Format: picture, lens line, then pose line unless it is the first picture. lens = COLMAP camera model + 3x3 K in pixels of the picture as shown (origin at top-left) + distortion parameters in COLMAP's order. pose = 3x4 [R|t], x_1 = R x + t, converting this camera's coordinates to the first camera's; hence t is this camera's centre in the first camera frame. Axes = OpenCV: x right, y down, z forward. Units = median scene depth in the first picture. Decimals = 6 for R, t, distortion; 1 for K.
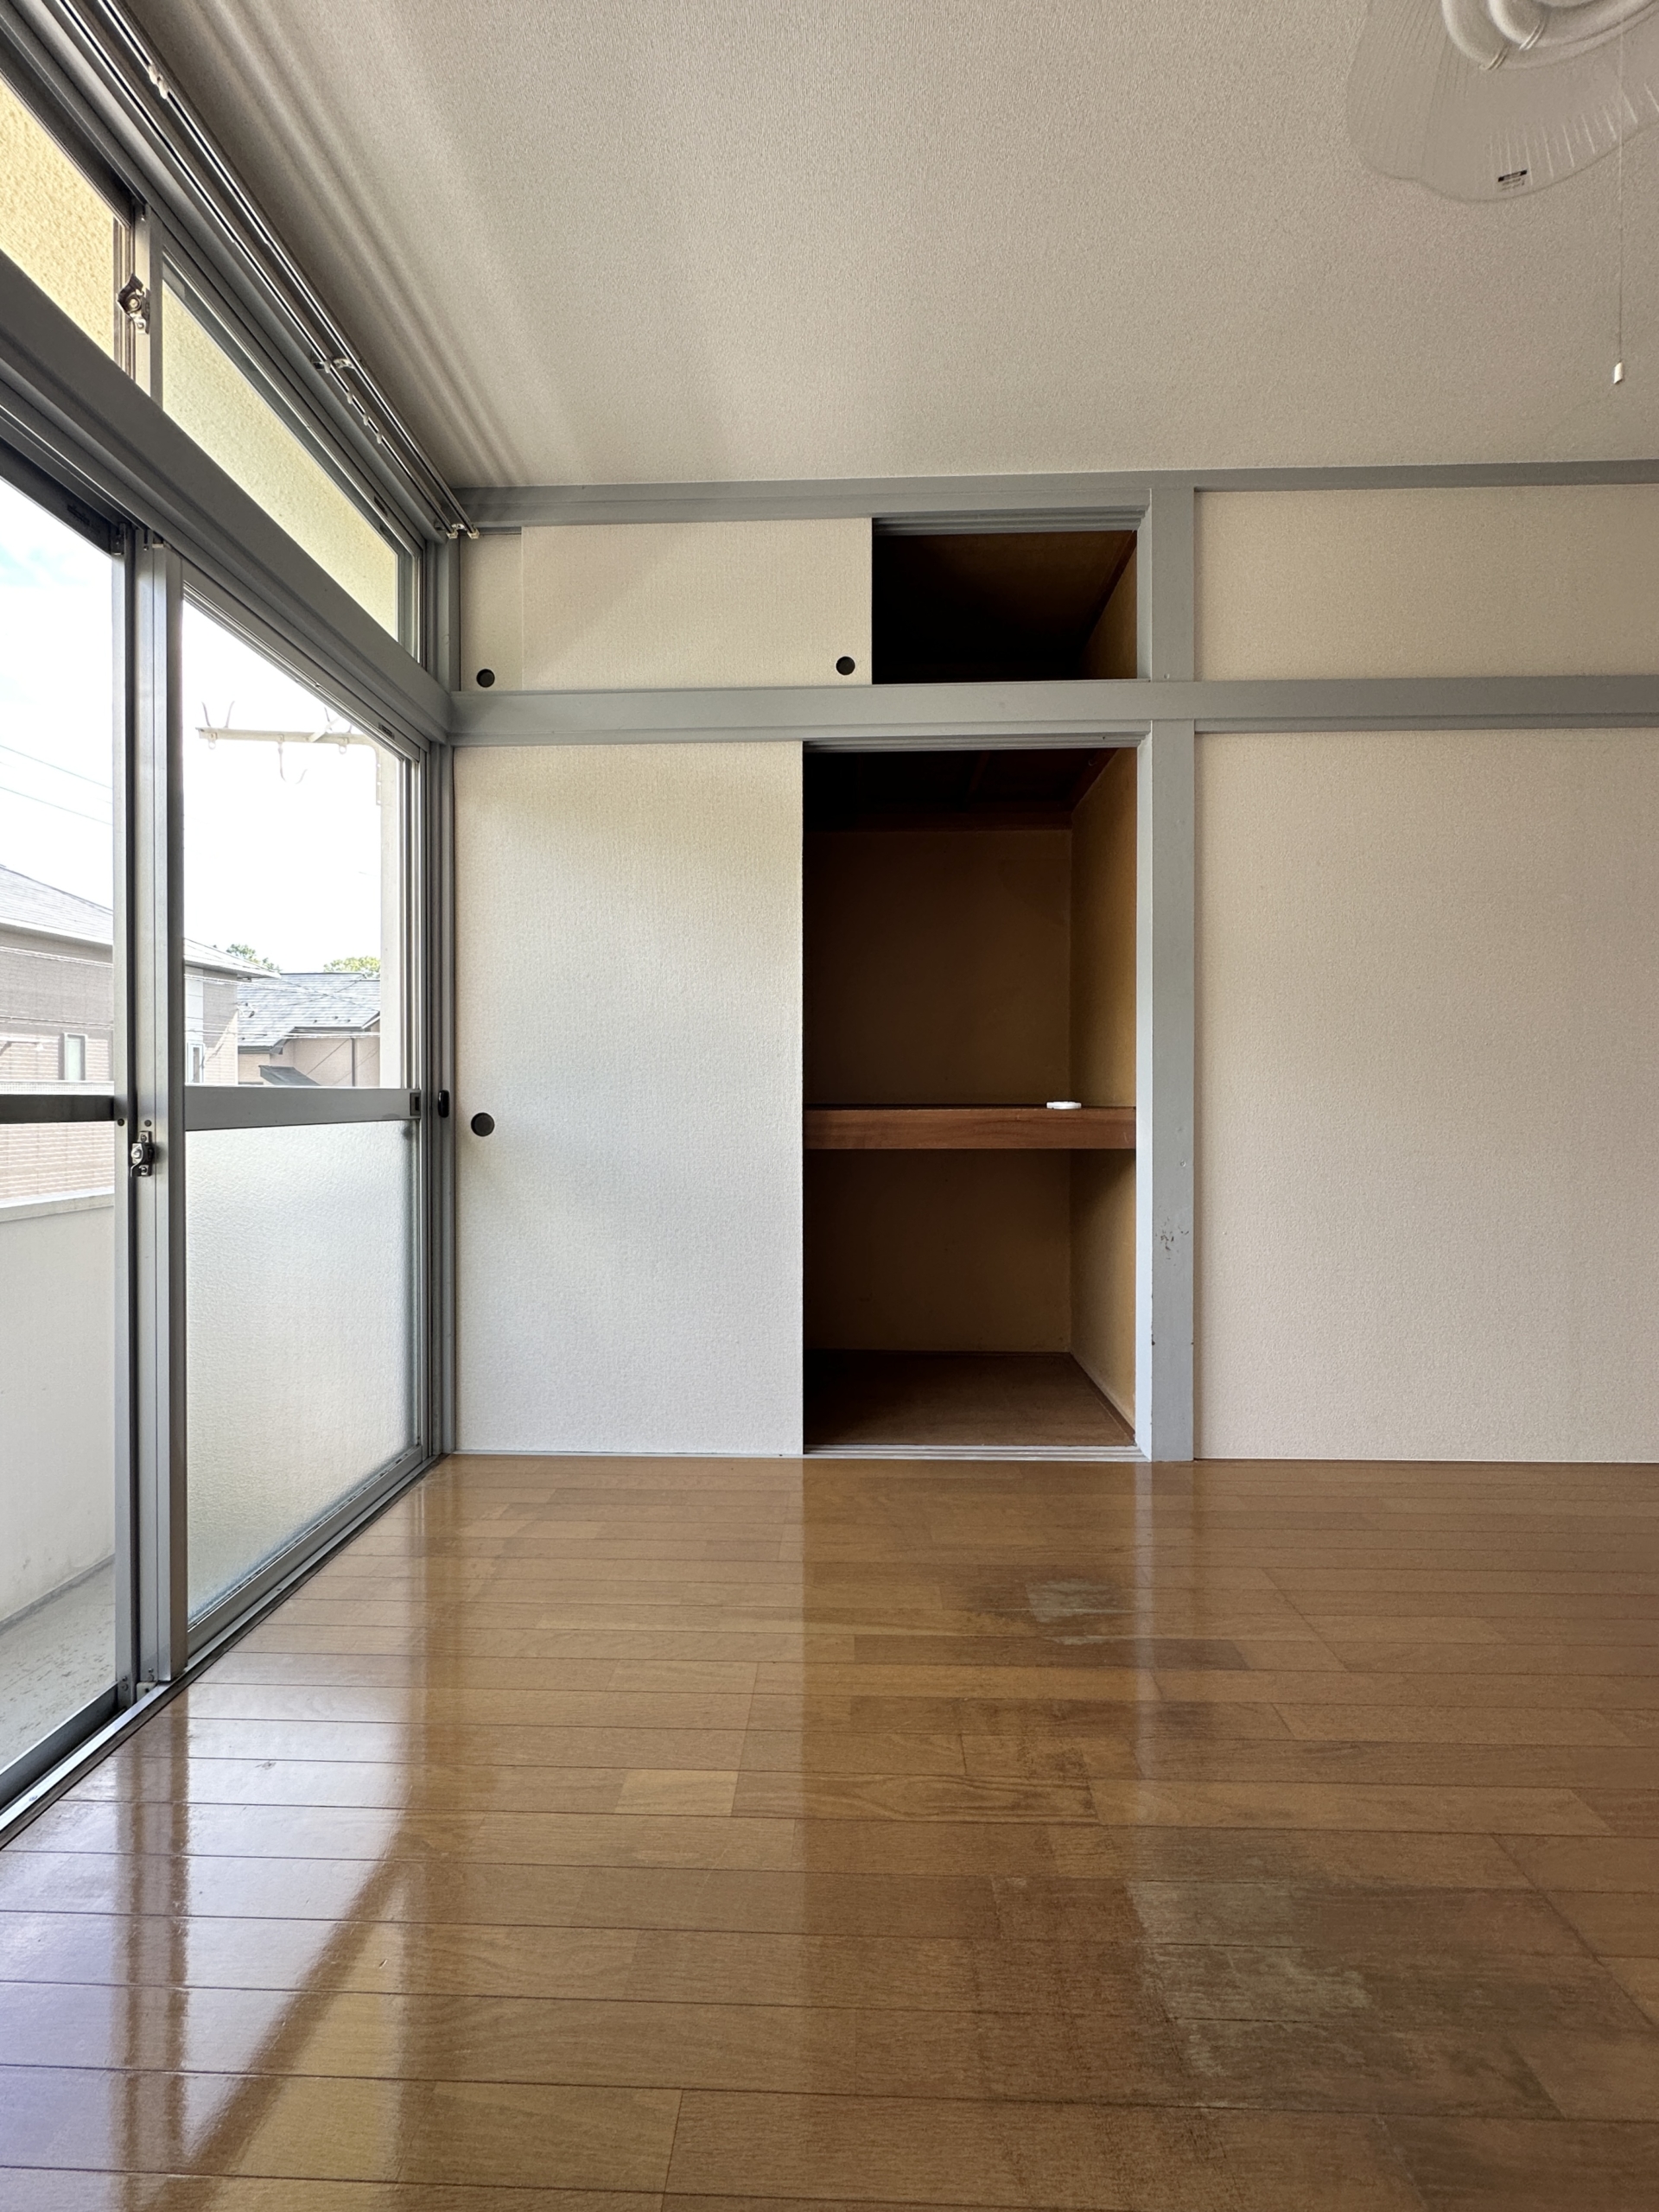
lens RADIAL K [[876.7, 0, 821.8], [0, 876.7, 1094.0], [0, 0, 1]] dist [-0.006164, 0.000987]
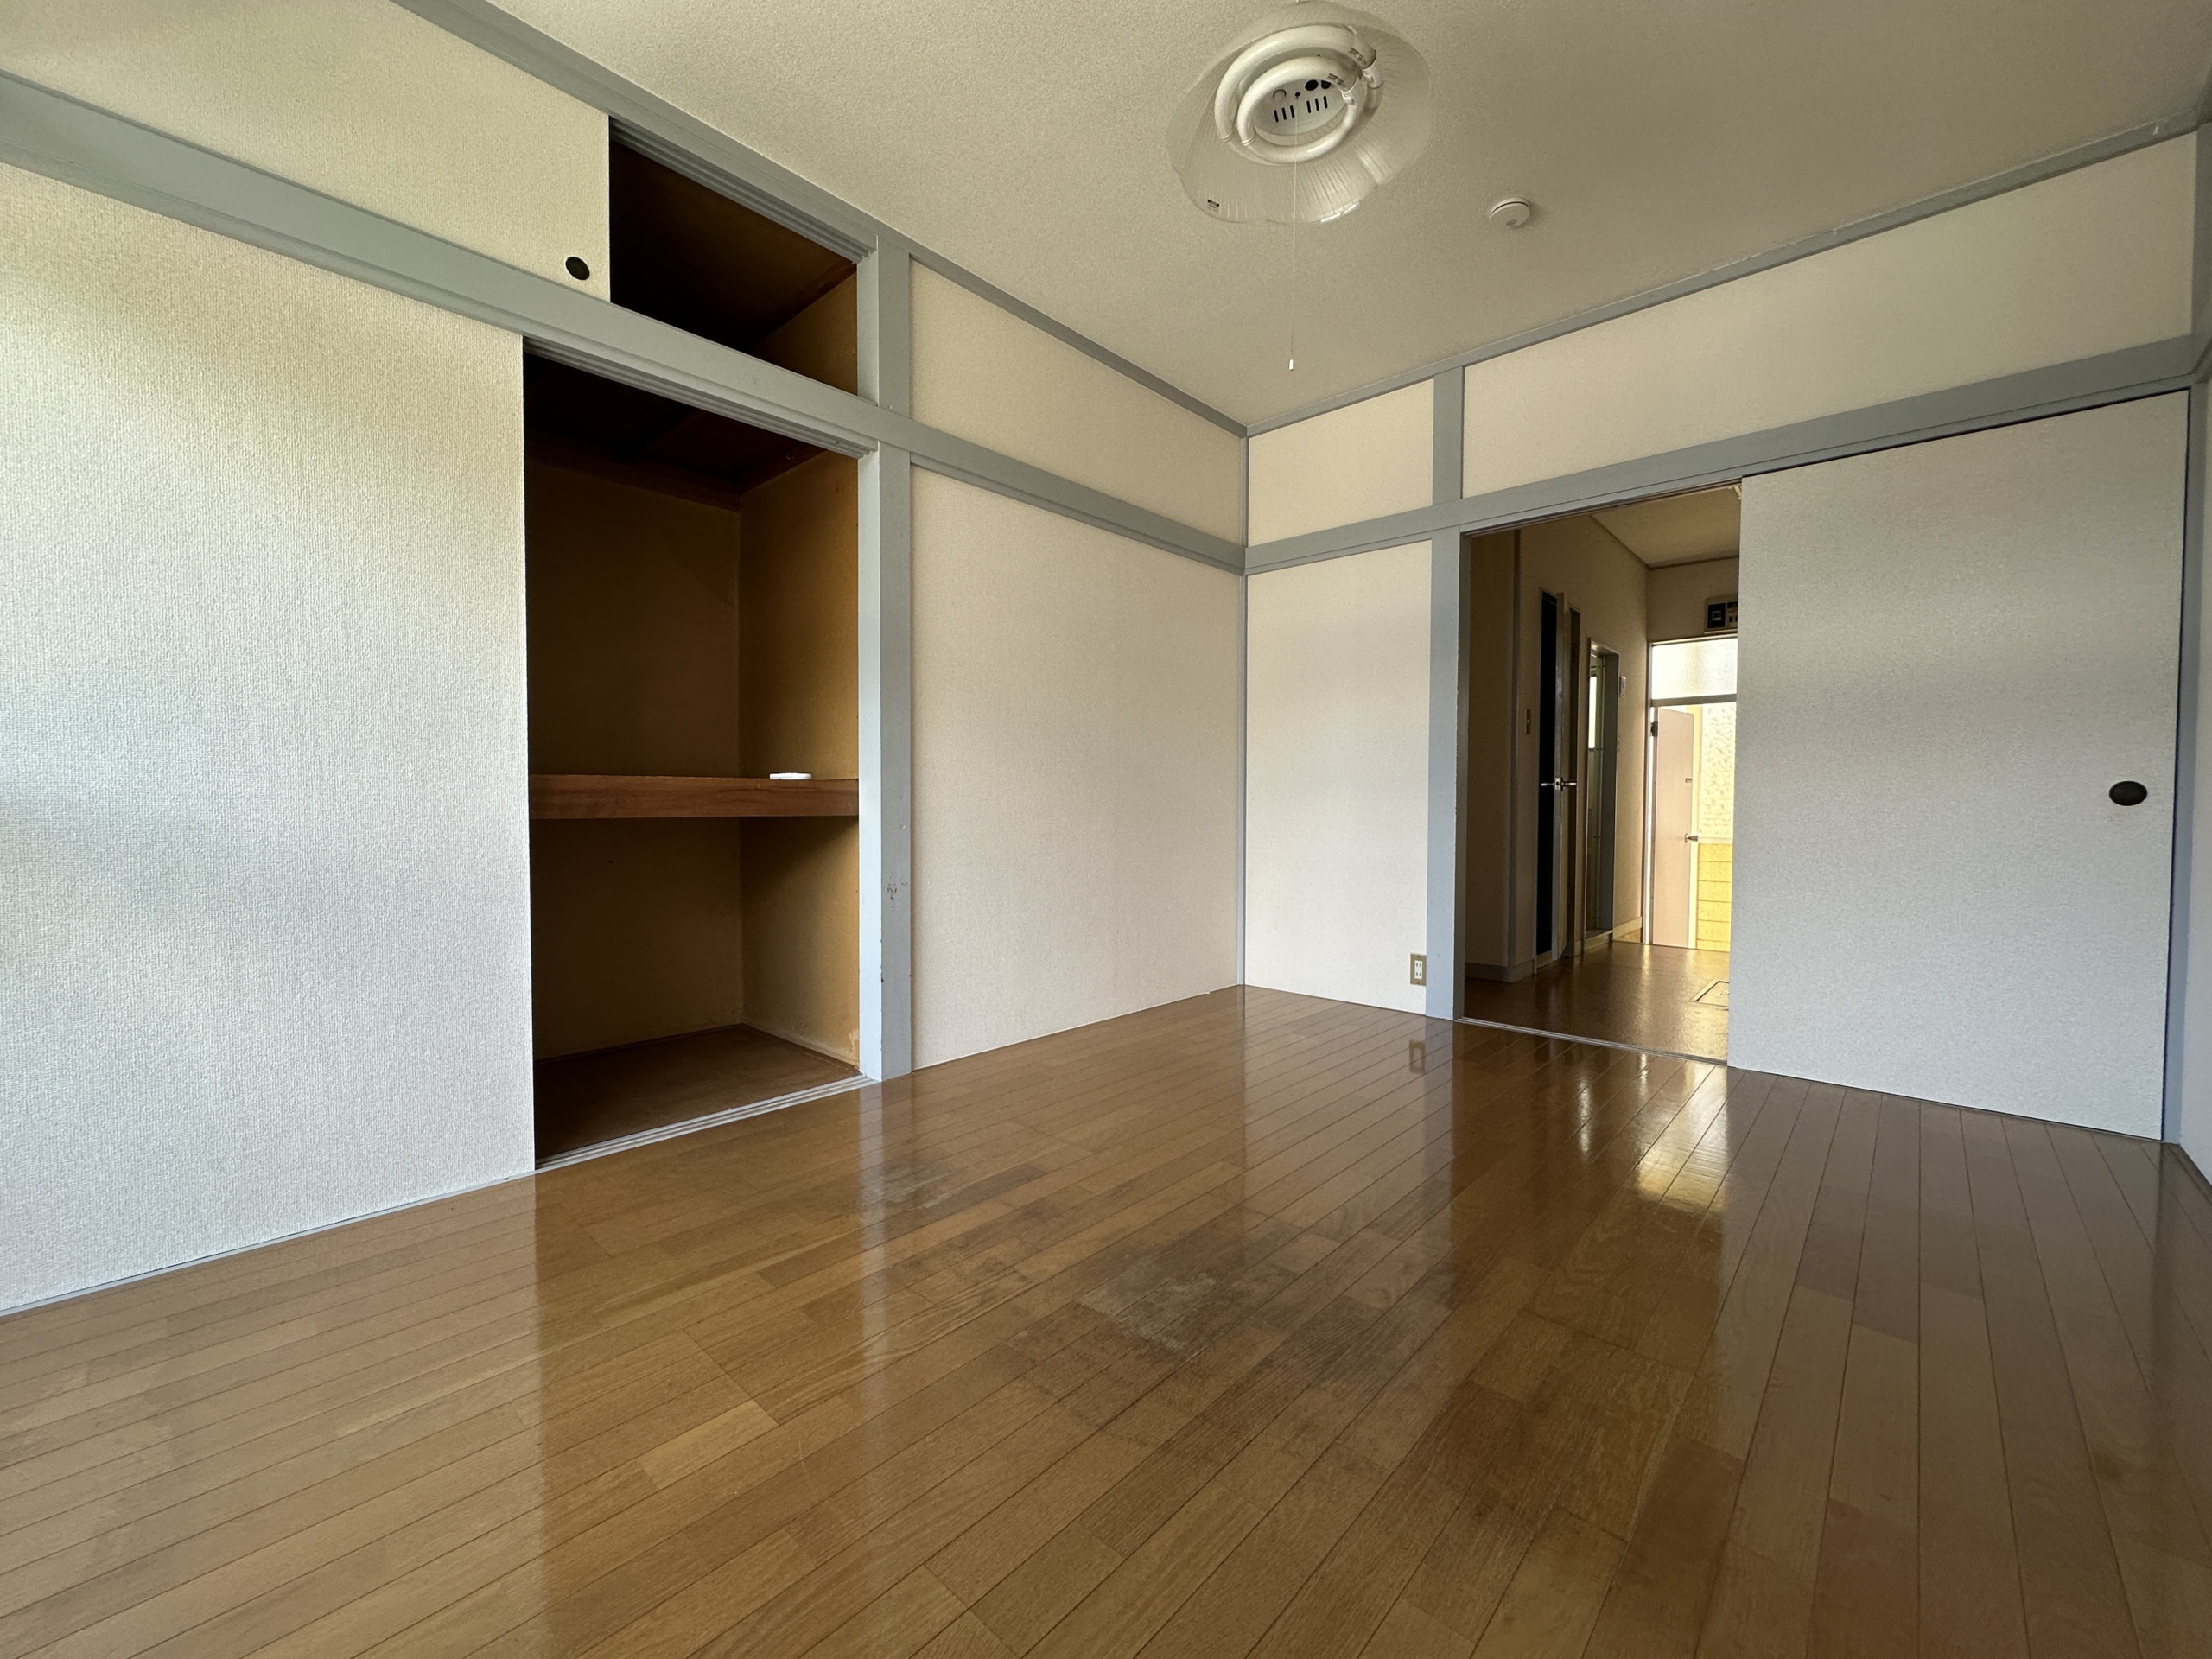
lens RADIAL K [[876.7, 0, 1086.9], [0, 876.7, 814.4], [0, 0, 1]] dist [-0.006164, 0.000987]
pose [[0.663589, -0.006315, 0.748070, -0.309709], [-0.009398, 0.999815, 0.016777, 0.041589], [-0.748038, -0.018164, 0.663407, 0.027812]]
